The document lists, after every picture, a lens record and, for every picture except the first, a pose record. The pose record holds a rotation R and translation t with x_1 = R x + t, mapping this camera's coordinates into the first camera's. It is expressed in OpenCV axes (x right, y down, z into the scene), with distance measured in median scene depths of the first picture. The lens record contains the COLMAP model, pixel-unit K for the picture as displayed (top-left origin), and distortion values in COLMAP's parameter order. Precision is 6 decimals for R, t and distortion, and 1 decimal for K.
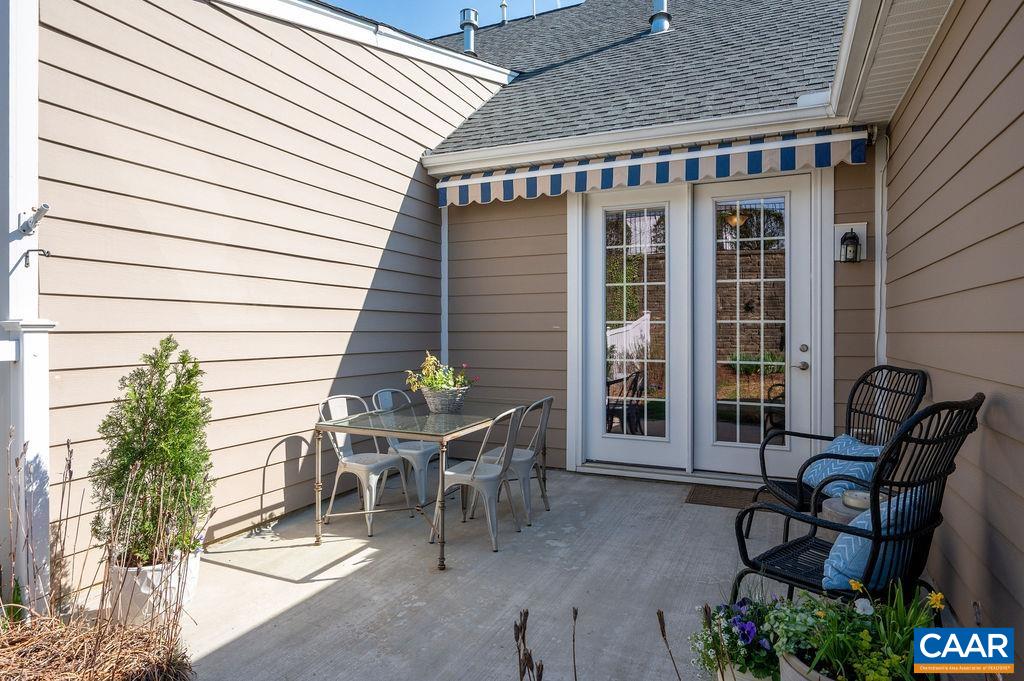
lens RADIAL K [[592.0, 0, 512.0], [0, 592.0, 340.5], [0, 0, 1]] dist [0.004443, 0.000951]
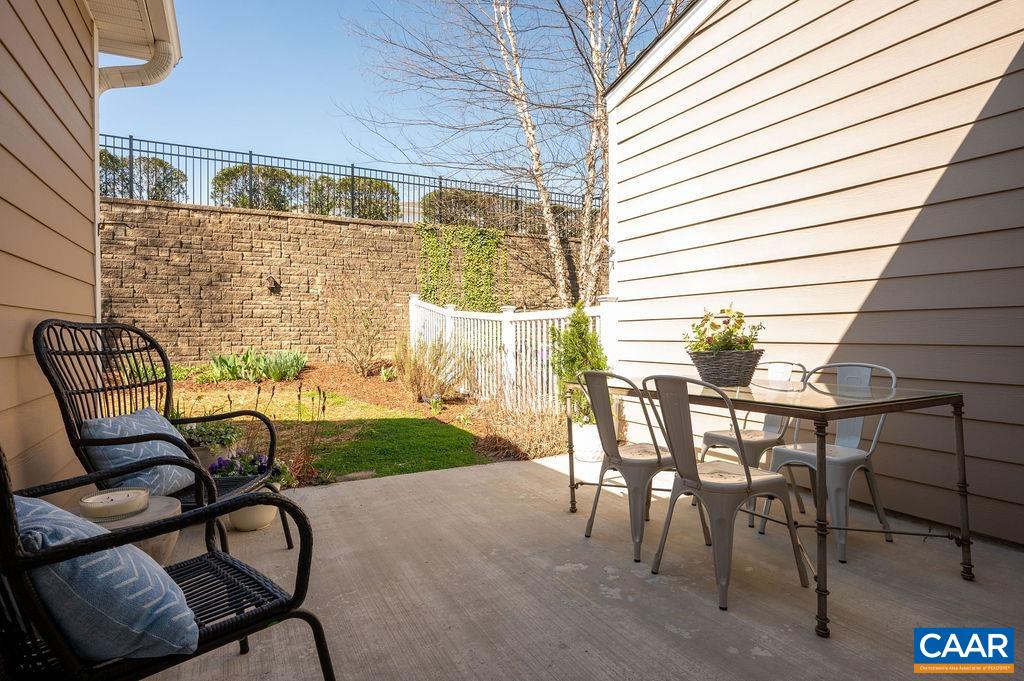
lens RADIAL K [[550.3, 0, 512.0], [0, 550.3, 340.5], [0, 0, 1]] dist [0.000425, 0.000013]
pose [[-0.613990, 0.008710, -0.789266, 0.641096], [-0.009425, 0.999787, 0.018365, 0.064734], [0.789258, 0.018714, -0.613777, 1.369277]]
